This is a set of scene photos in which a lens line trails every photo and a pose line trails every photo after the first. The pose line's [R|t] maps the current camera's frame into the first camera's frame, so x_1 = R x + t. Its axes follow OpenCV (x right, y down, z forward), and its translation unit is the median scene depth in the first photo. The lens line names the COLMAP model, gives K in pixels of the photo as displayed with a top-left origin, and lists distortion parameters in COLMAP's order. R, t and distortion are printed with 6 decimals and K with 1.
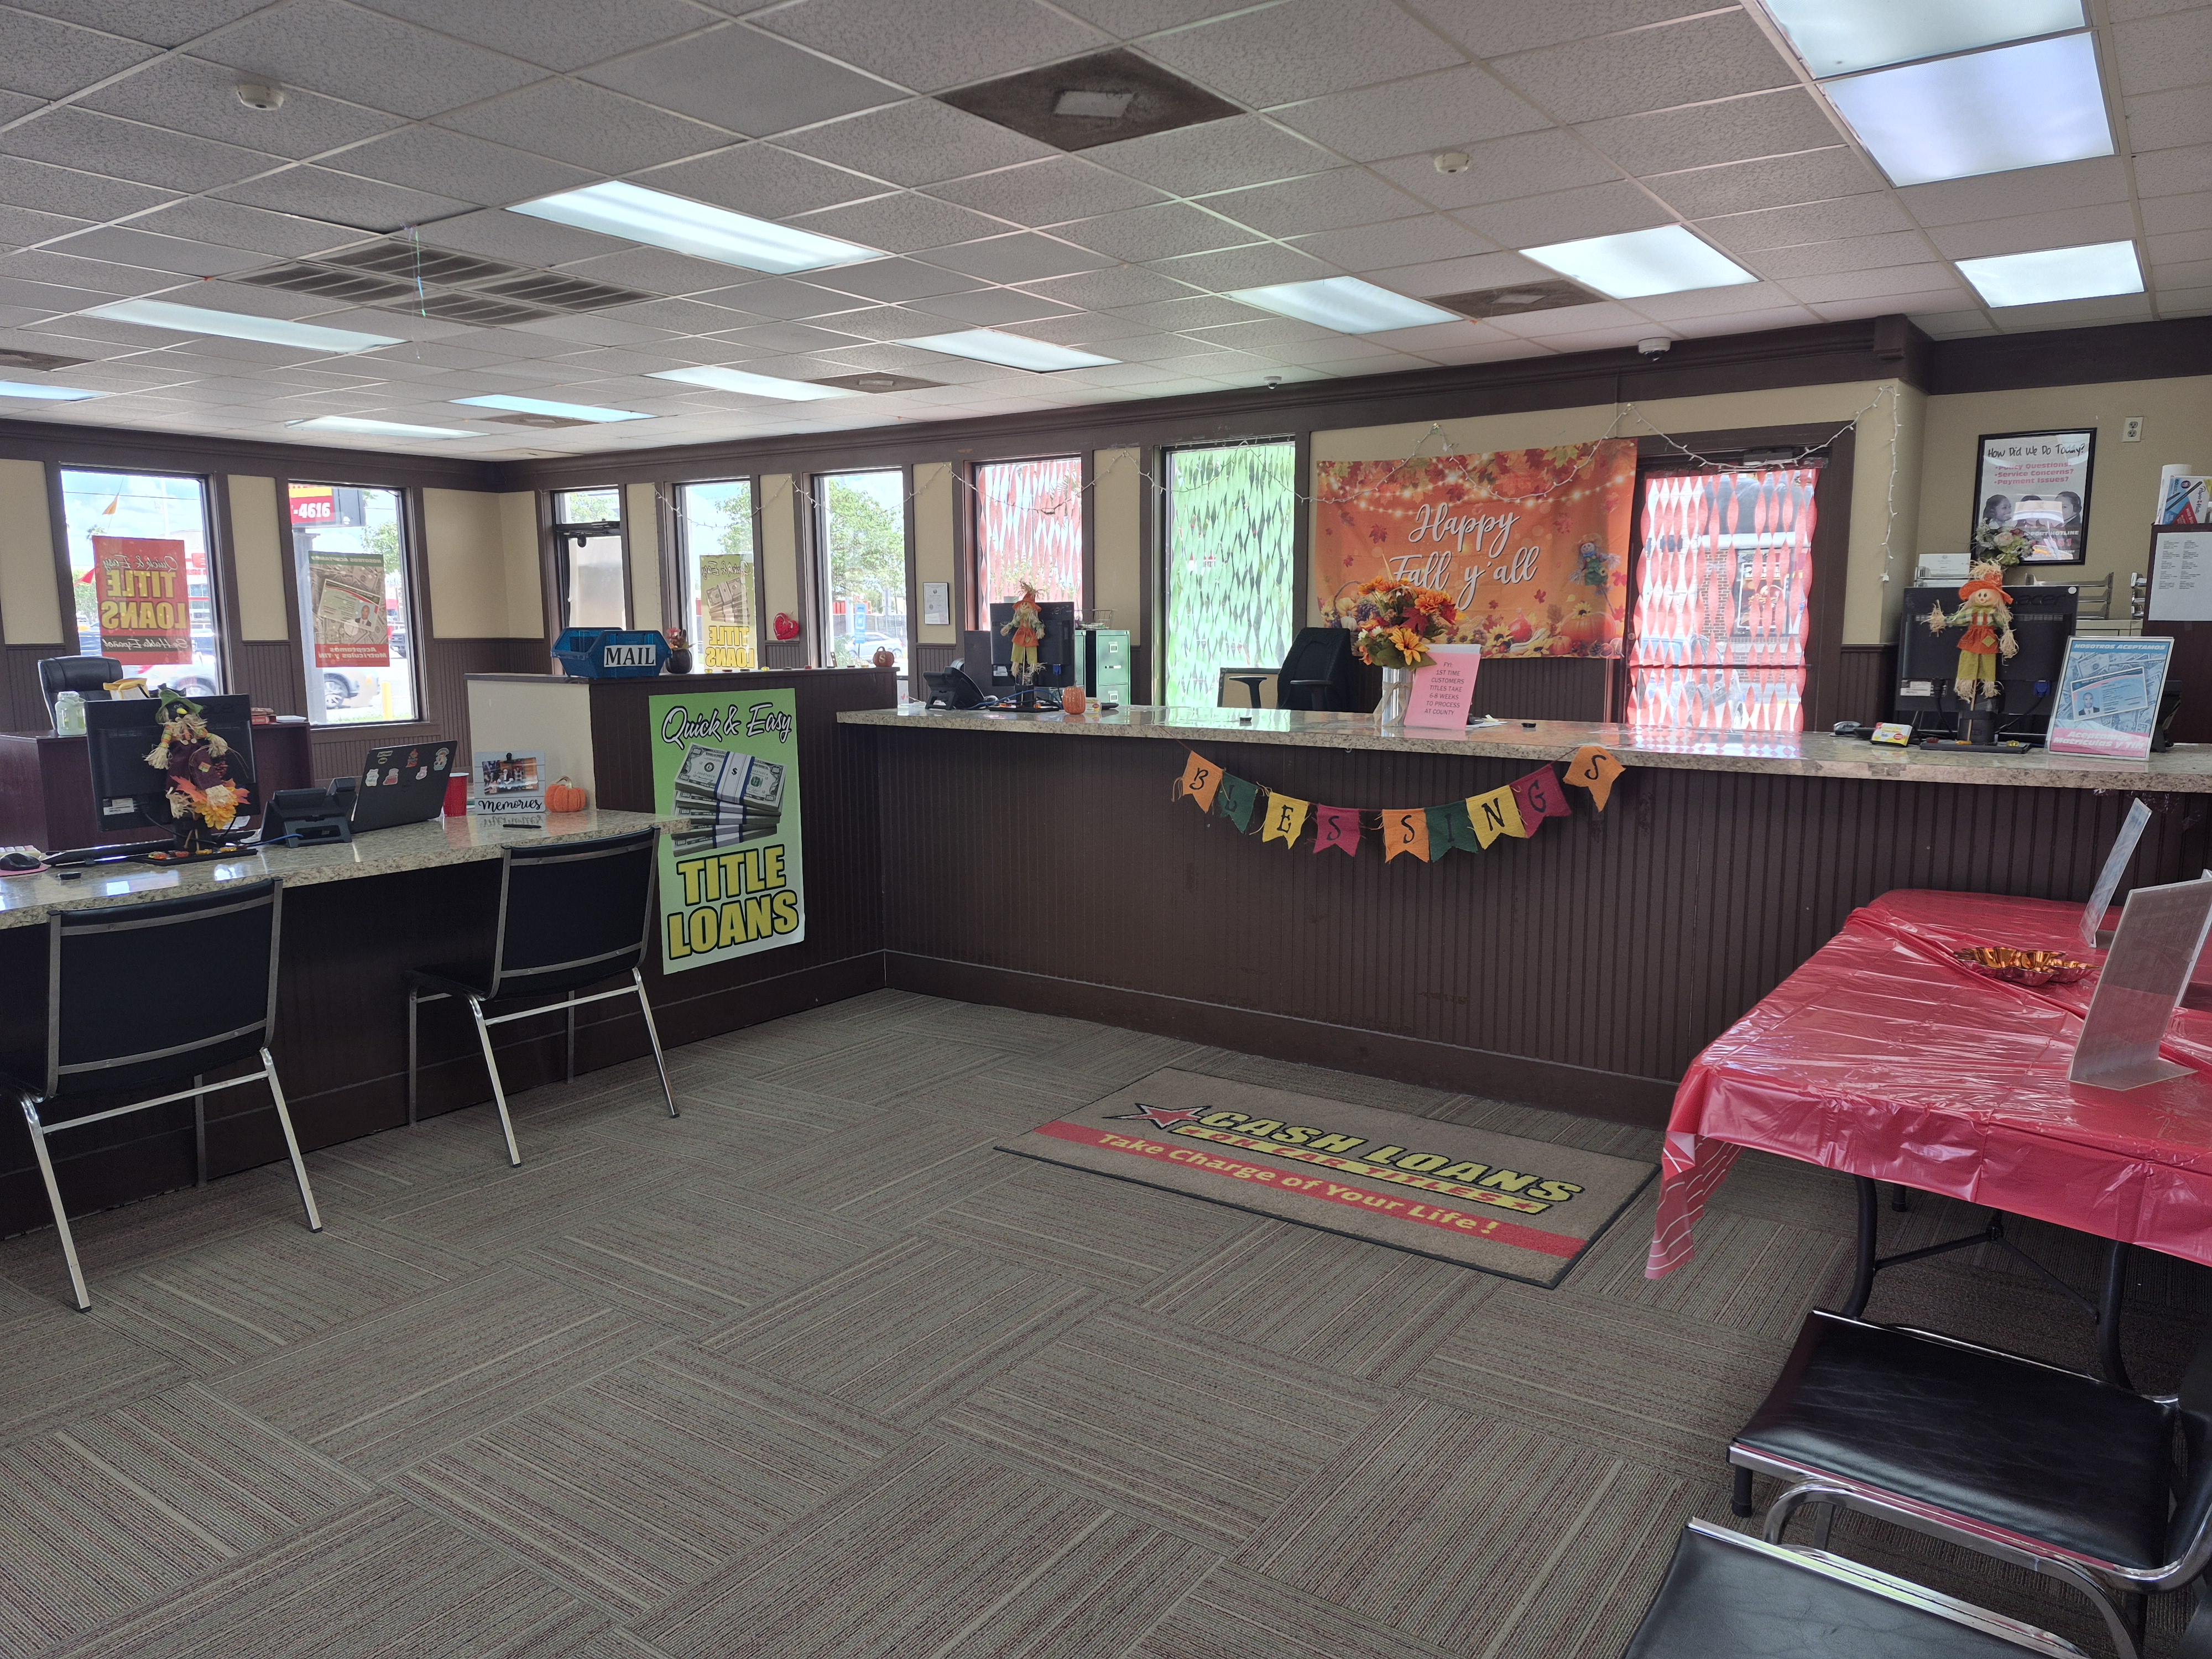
lens RADIAL K [[1500.3, 0, 1103.0], [0, 1500.3, 855.6], [0, 0, 1]] dist [0.119610, -0.156492]
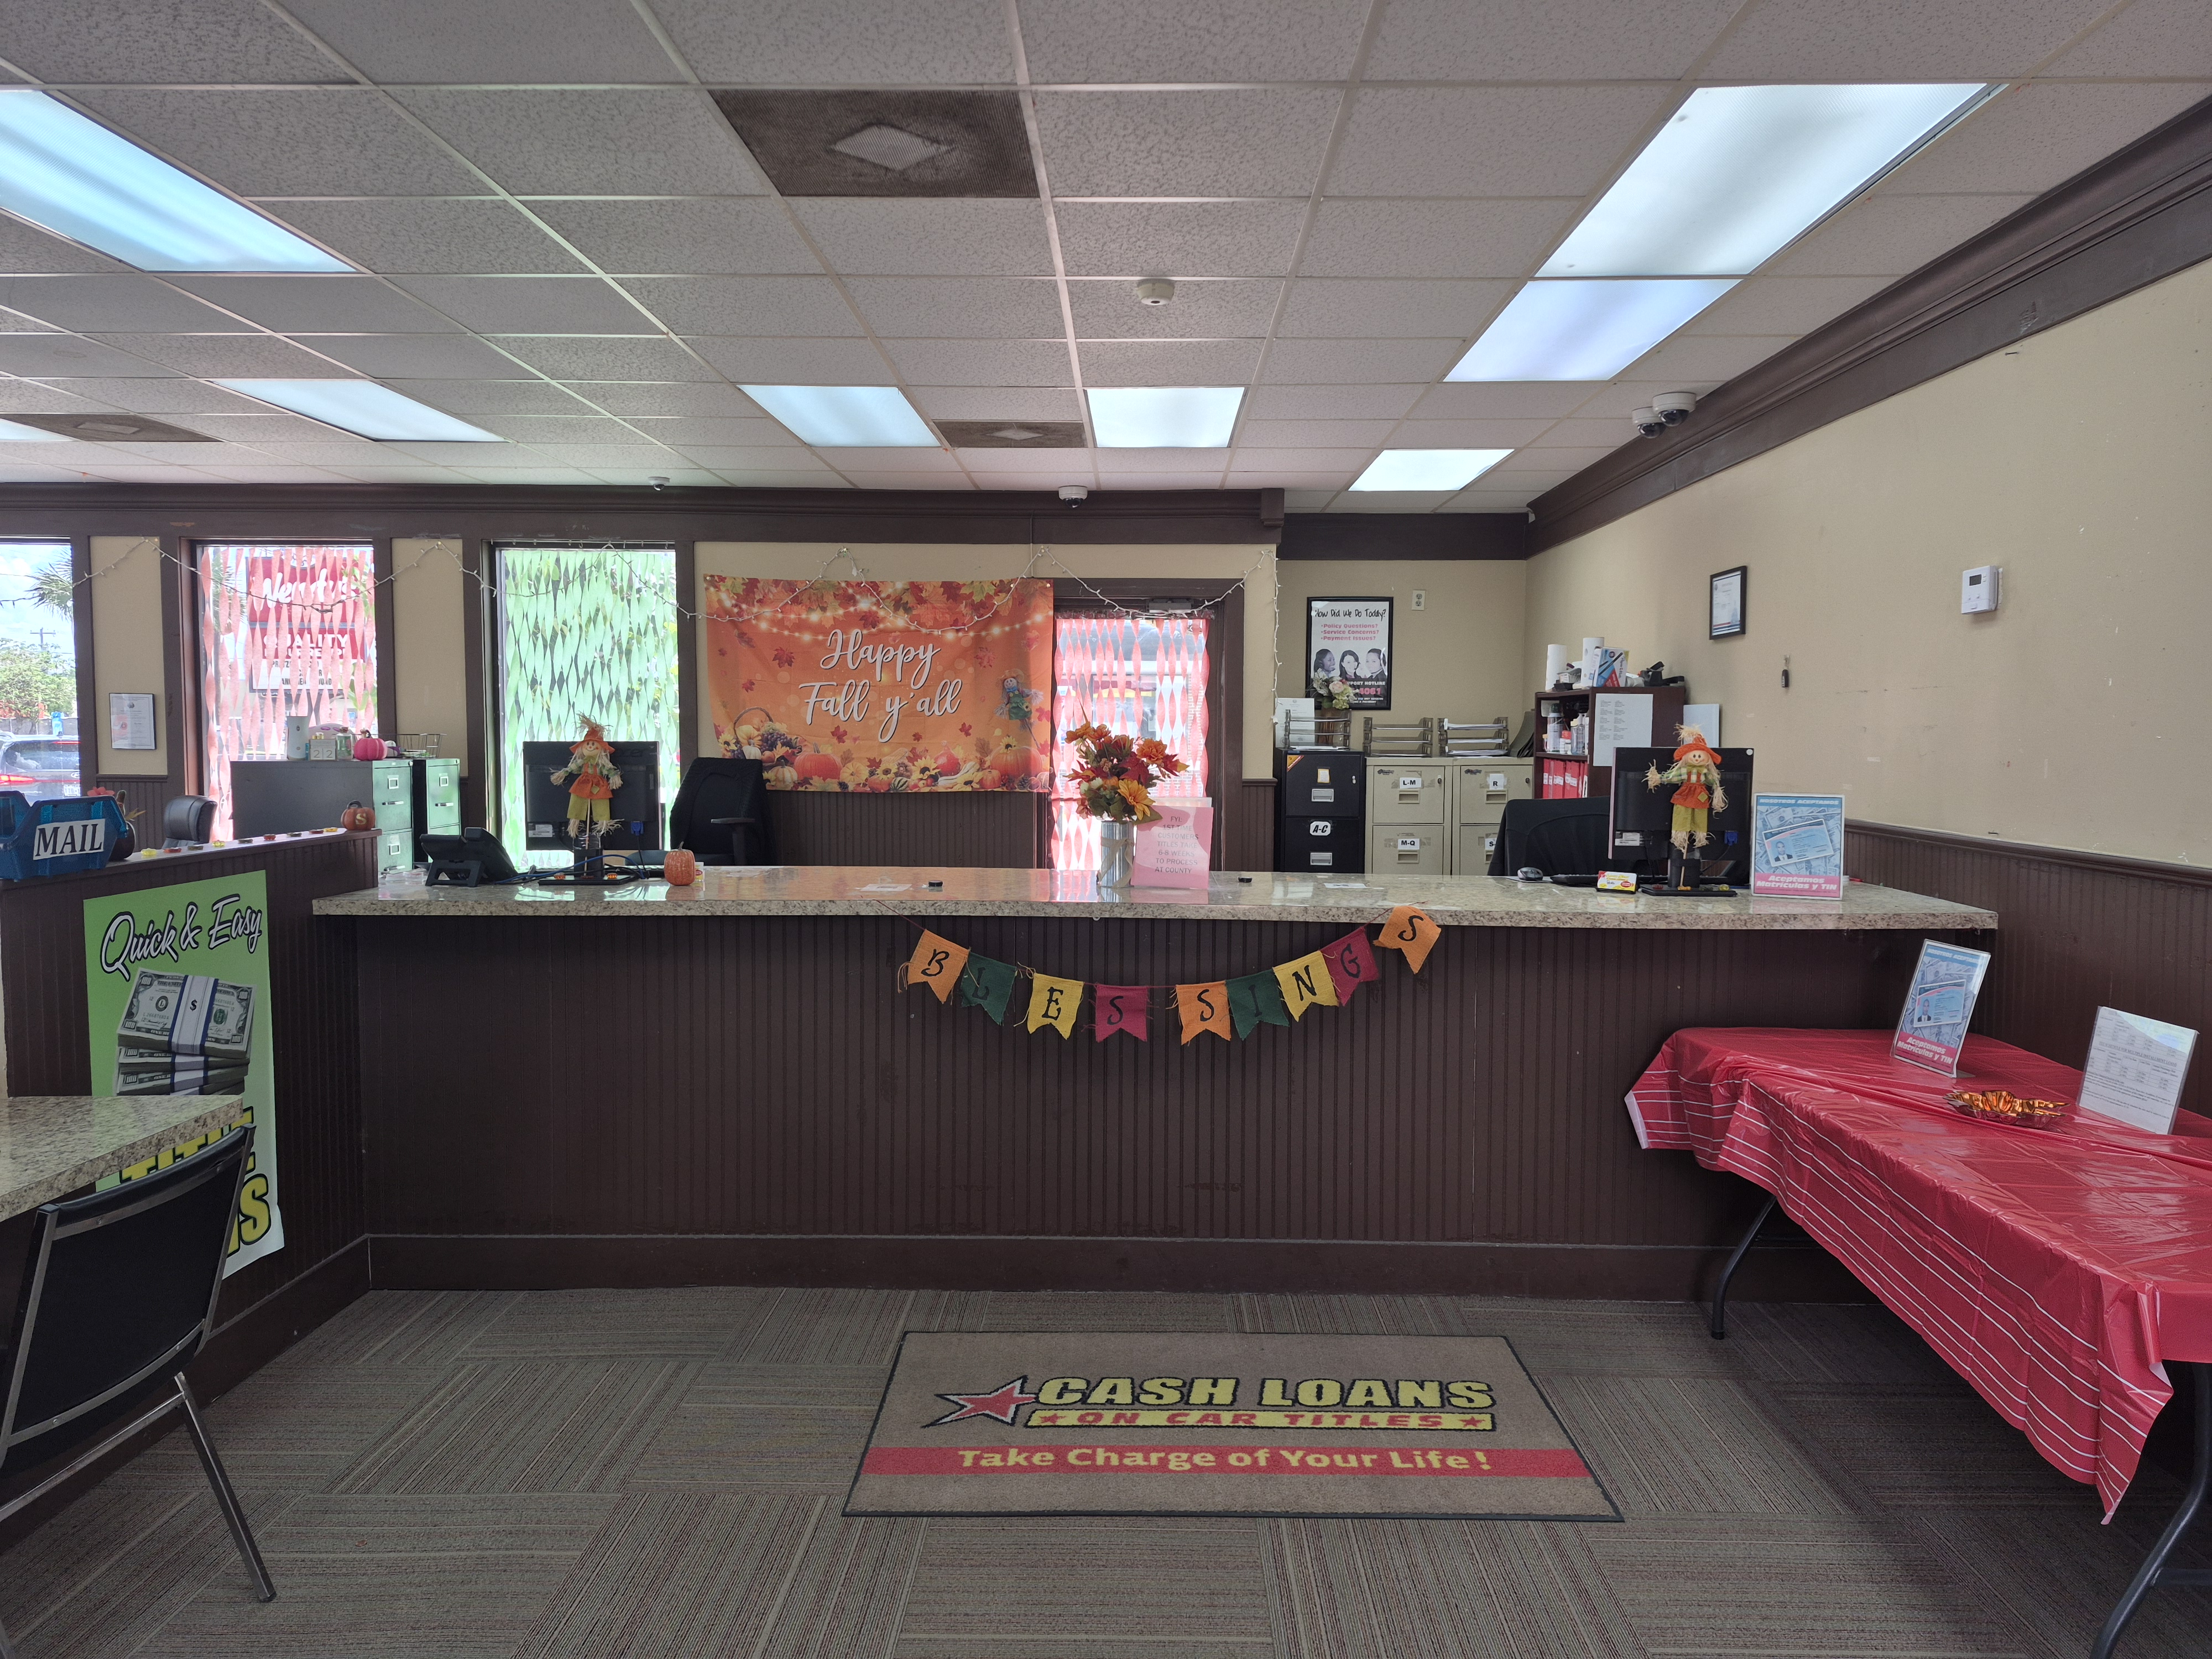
lens RADIAL K [[1509.0, 0, 1106.0], [0, 1509.0, 829.5], [0, 0, 1]] dist [0.123451, -0.176145]
pose [[0.824975, -0.029617, 0.564393, -0.285250], [0.079537, 0.994772, -0.064058, -0.055794], [-0.559545, 0.097737, 0.823017, 0.230975]]
